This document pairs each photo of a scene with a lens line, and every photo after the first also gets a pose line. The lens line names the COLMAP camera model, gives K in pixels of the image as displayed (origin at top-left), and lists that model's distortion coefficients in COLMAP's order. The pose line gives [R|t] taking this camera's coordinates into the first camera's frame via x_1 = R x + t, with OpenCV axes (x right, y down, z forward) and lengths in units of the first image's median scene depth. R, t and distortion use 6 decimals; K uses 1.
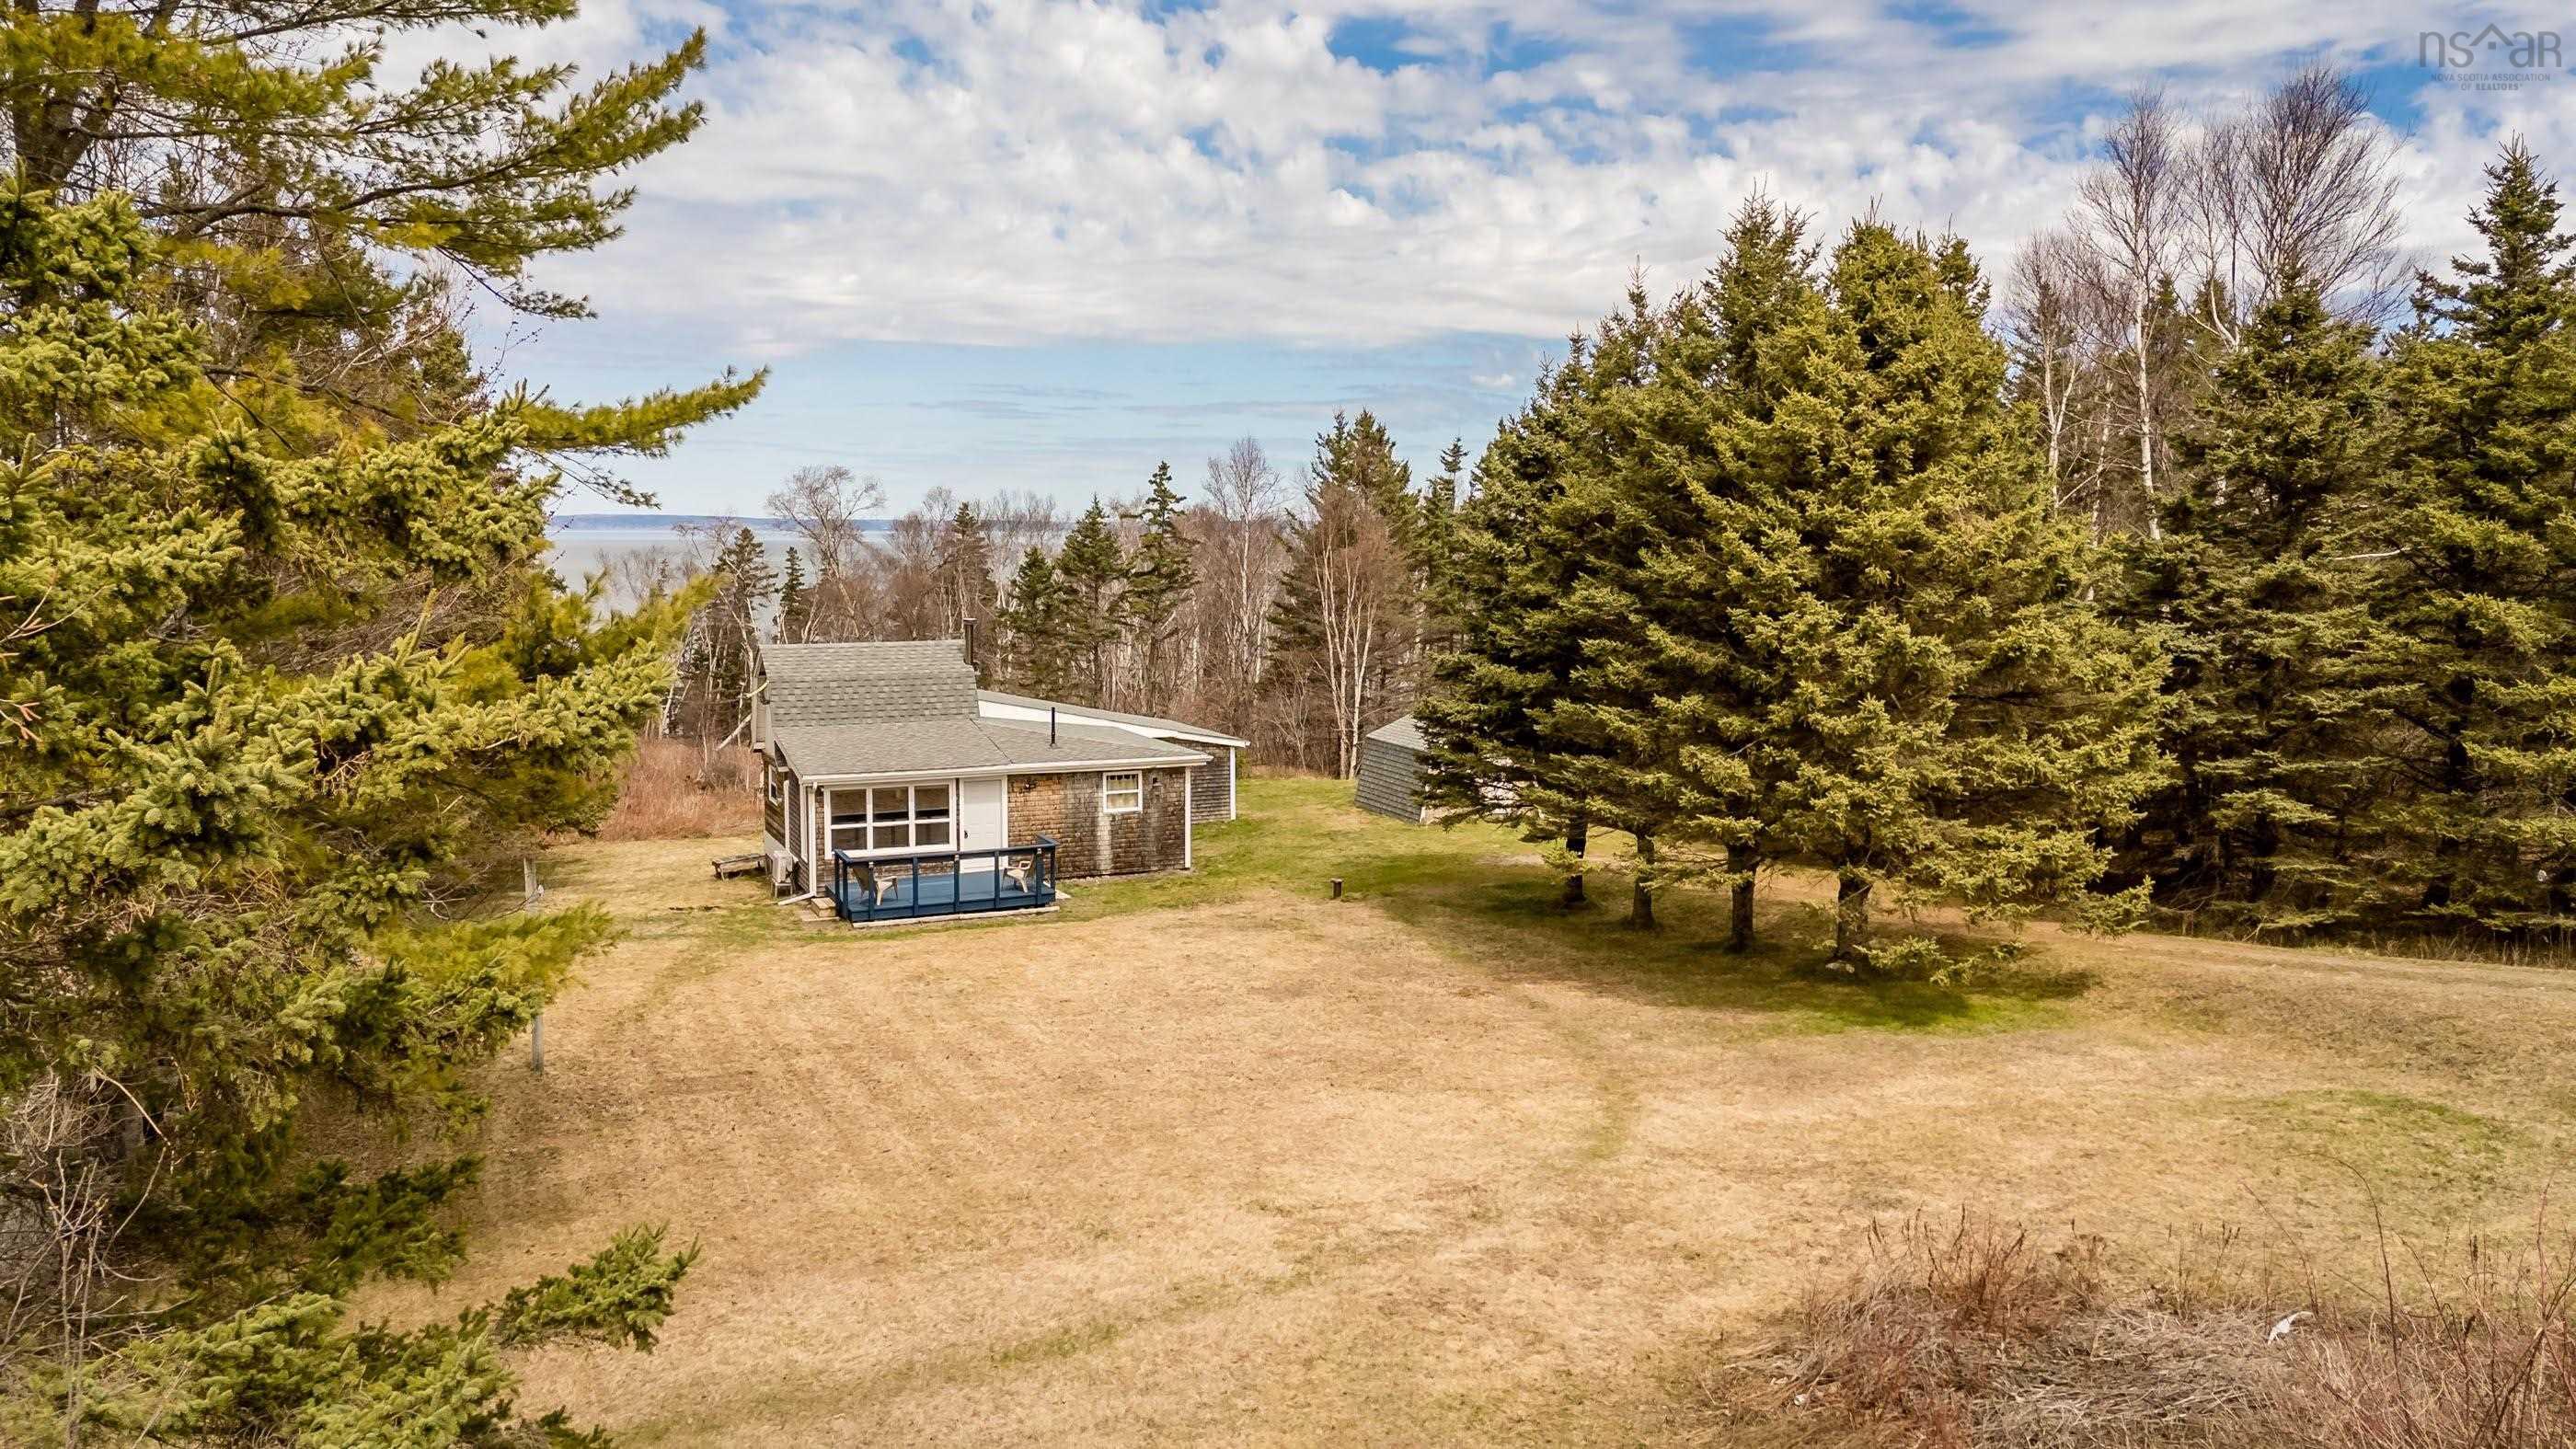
lens RADIAL K [[1887.2, 0, 1288.0], [0, 1887.2, 724.5], [0, 0, 1]] dist [0.100286, -0.096078]
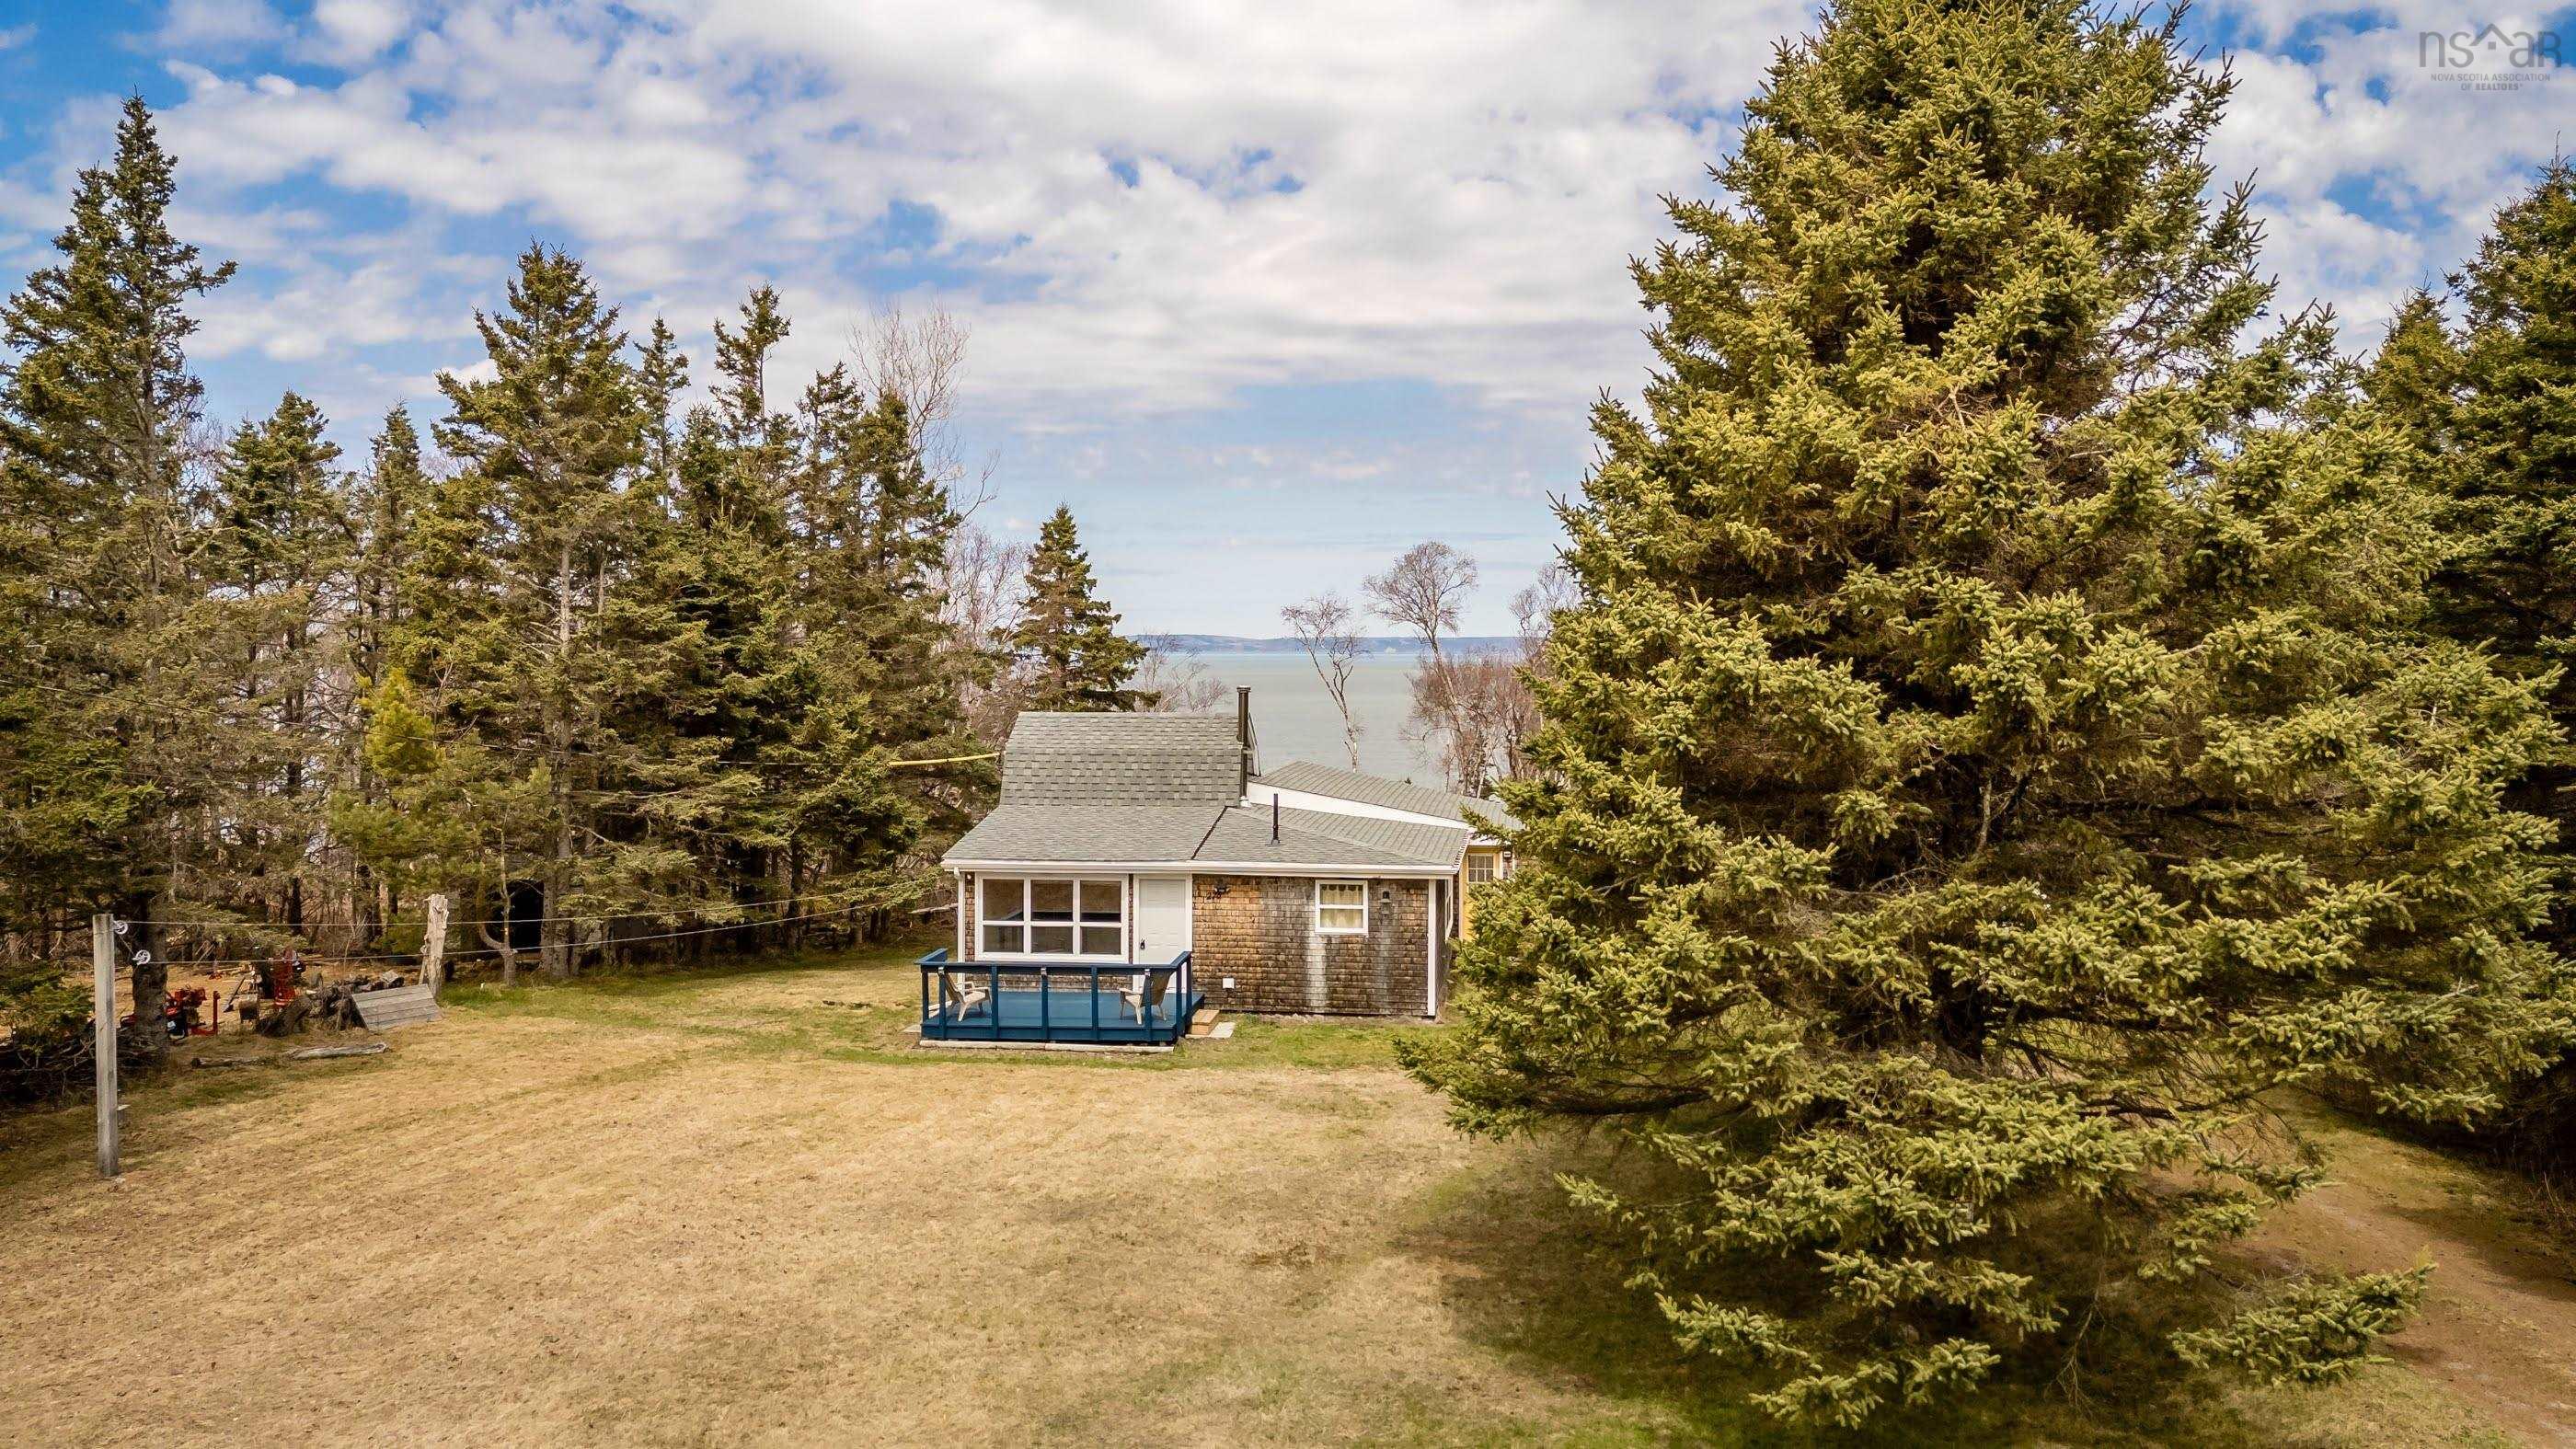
lens RADIAL K [[1887.2, 0, 1288.0], [0, 1887.2, 724.5], [0, 0, 1]] dist [0.100286, -0.096078]
pose [[0.856690, 0.021078, -0.515400, 0.404062], [-0.053422, 0.997417, -0.048005, -0.000459], [0.513057, 0.068659, 0.855604, 0.457222]]
